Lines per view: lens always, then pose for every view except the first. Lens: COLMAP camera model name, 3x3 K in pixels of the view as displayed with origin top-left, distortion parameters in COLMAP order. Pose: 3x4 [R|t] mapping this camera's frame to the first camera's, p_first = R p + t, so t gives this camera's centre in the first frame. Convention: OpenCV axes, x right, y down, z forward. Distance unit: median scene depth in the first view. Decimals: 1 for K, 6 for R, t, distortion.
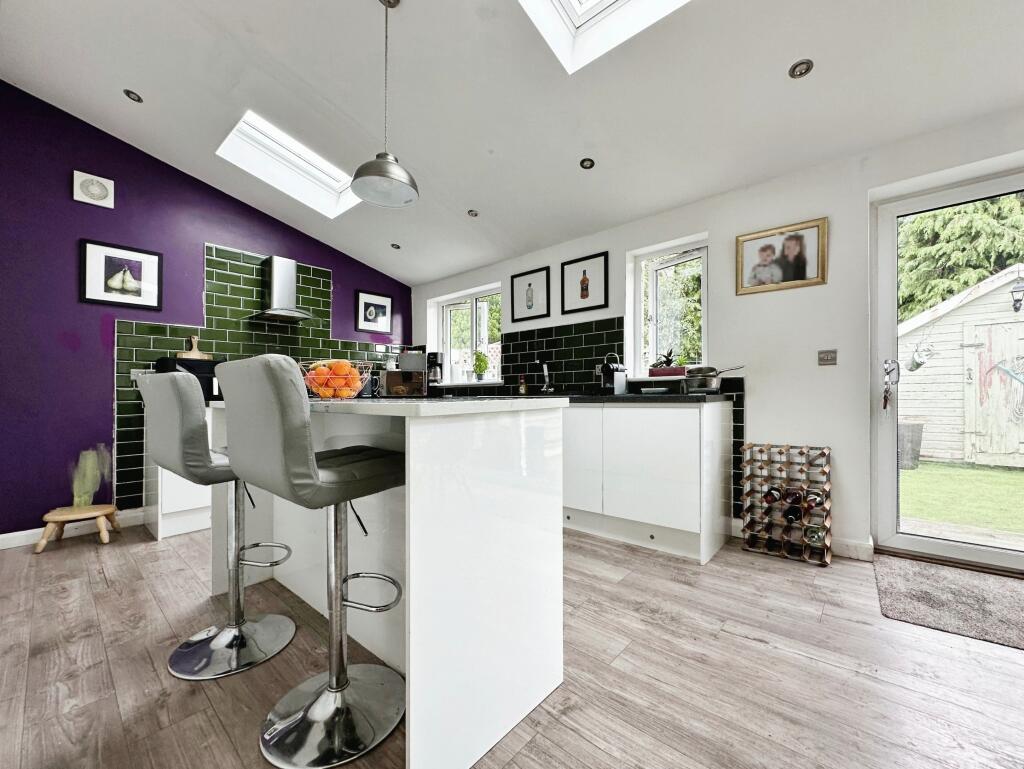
lens RADIAL K [[411.9, 0, 513.9], [0, 411.9, 397.1], [0, 0, 1]] dist [-0.001793, -0.000157]
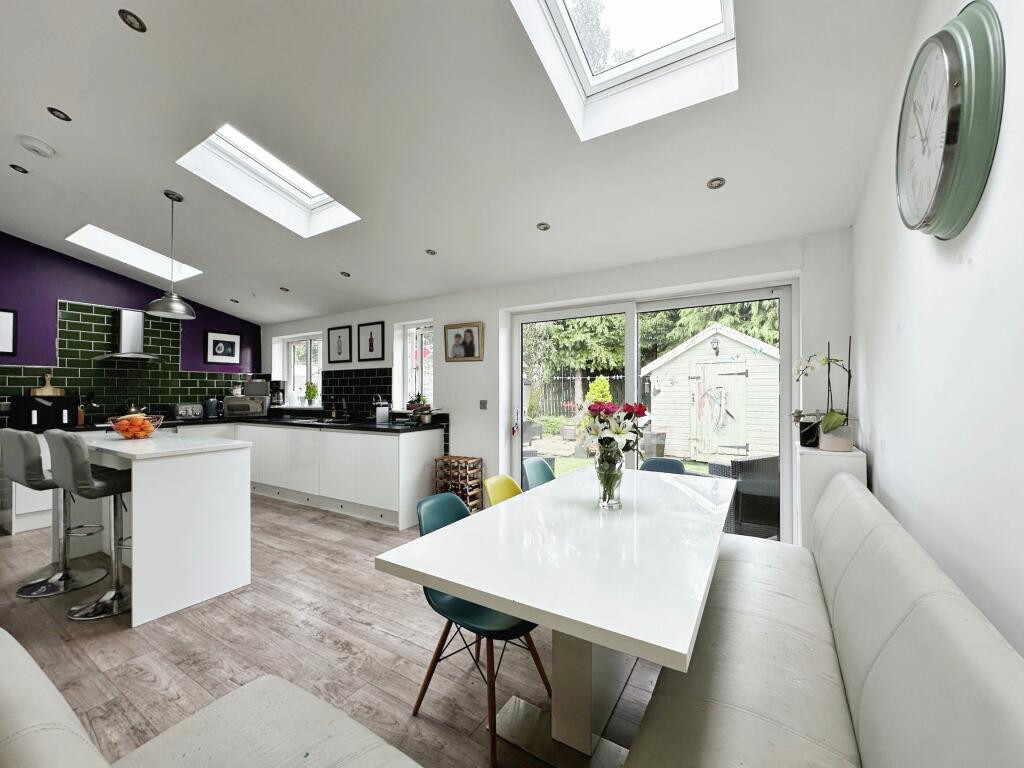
lens RADIAL K [[411.9, 0, 513.9], [0, 411.9, 396.6], [0, 0, 1]] dist [-0.001793, -0.000157]
pose [[0.985987, 0.006927, 0.166681, 0.419989], [-0.007248, 0.999973, 0.001319, -0.091811], [-0.166667, -0.002509, 0.986010, -0.475725]]
